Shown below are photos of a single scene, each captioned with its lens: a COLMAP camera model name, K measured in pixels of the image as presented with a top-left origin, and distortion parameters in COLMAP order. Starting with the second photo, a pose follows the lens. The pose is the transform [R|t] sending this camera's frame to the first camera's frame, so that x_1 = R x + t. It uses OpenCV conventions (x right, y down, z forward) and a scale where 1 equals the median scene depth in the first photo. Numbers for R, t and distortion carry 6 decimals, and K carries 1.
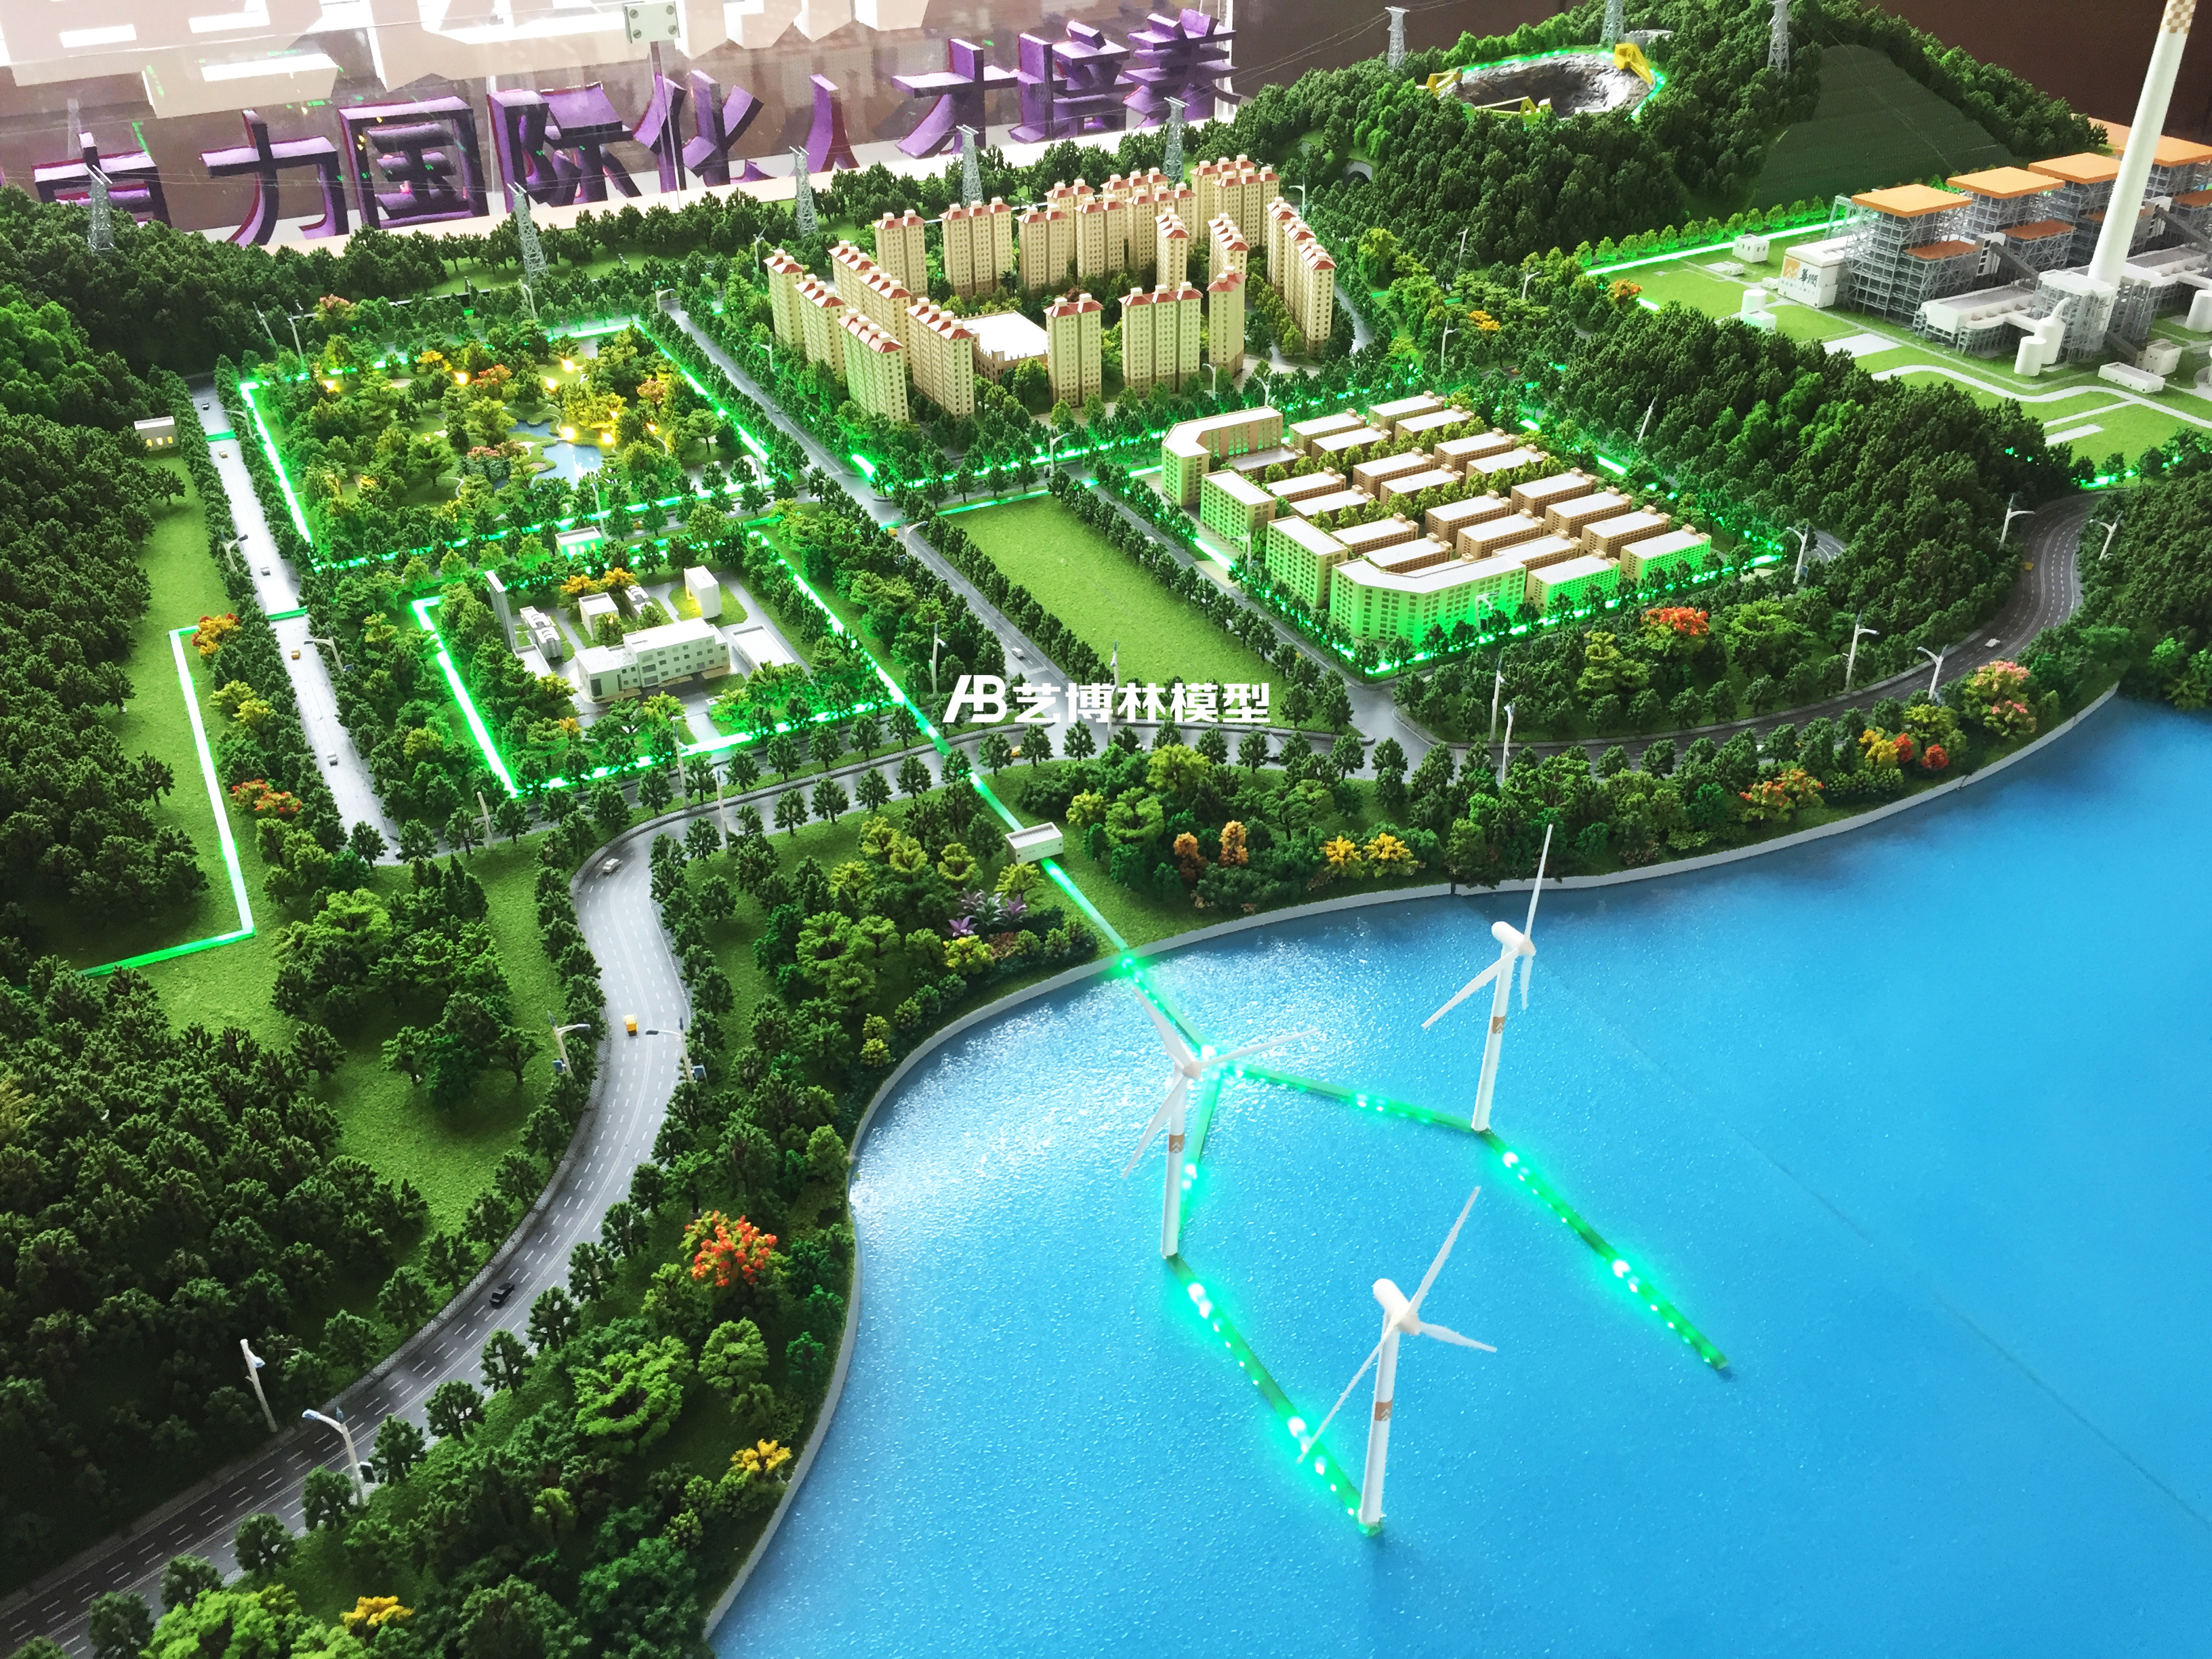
lens RADIAL K [[1901.6, 0, 1106.0], [0, 1901.6, 829.5], [0, 0, 1]] dist [0.037057, -0.003695]
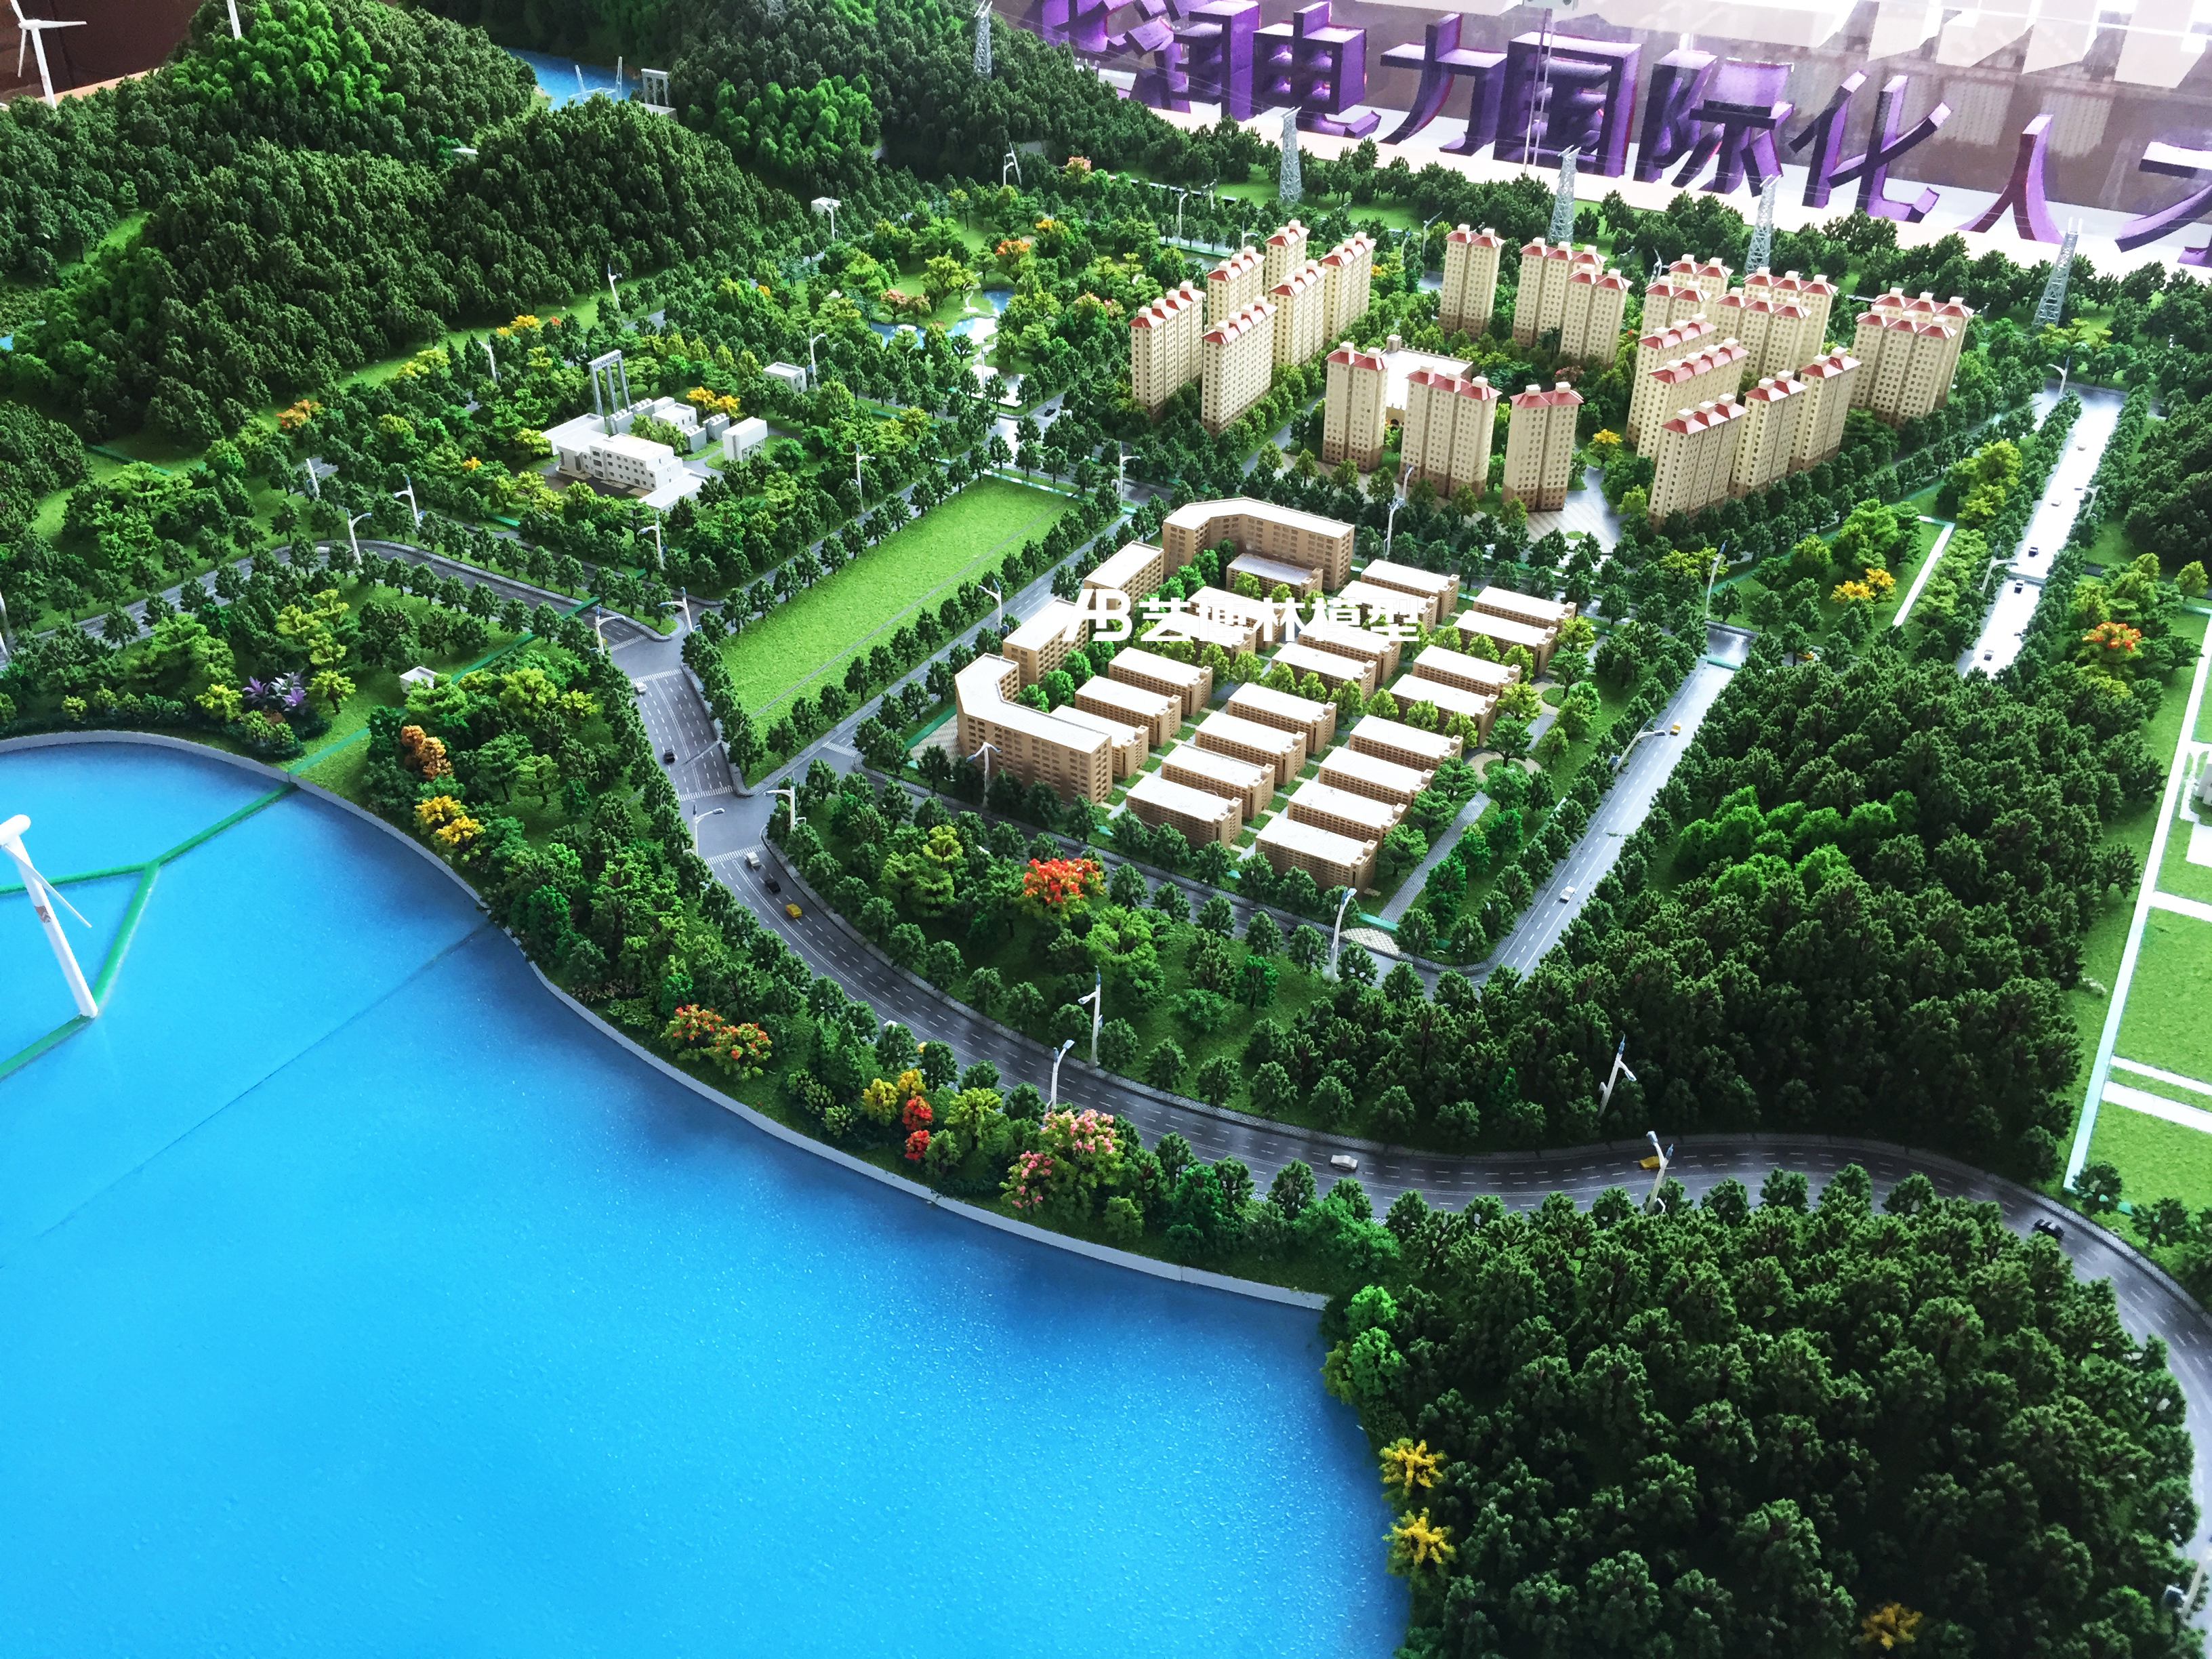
lens RADIAL K [[1901.6, 0, 1106.0], [0, 1901.6, 829.5], [0, 0, 1]] dist [0.037057, -0.003695]
pose [[0.527711, 0.495301, -0.690071, 0.715694], [-0.474023, 0.845851, 0.244618, -0.278796], [0.704856, 0.198022, 0.681150, 0.399470]]
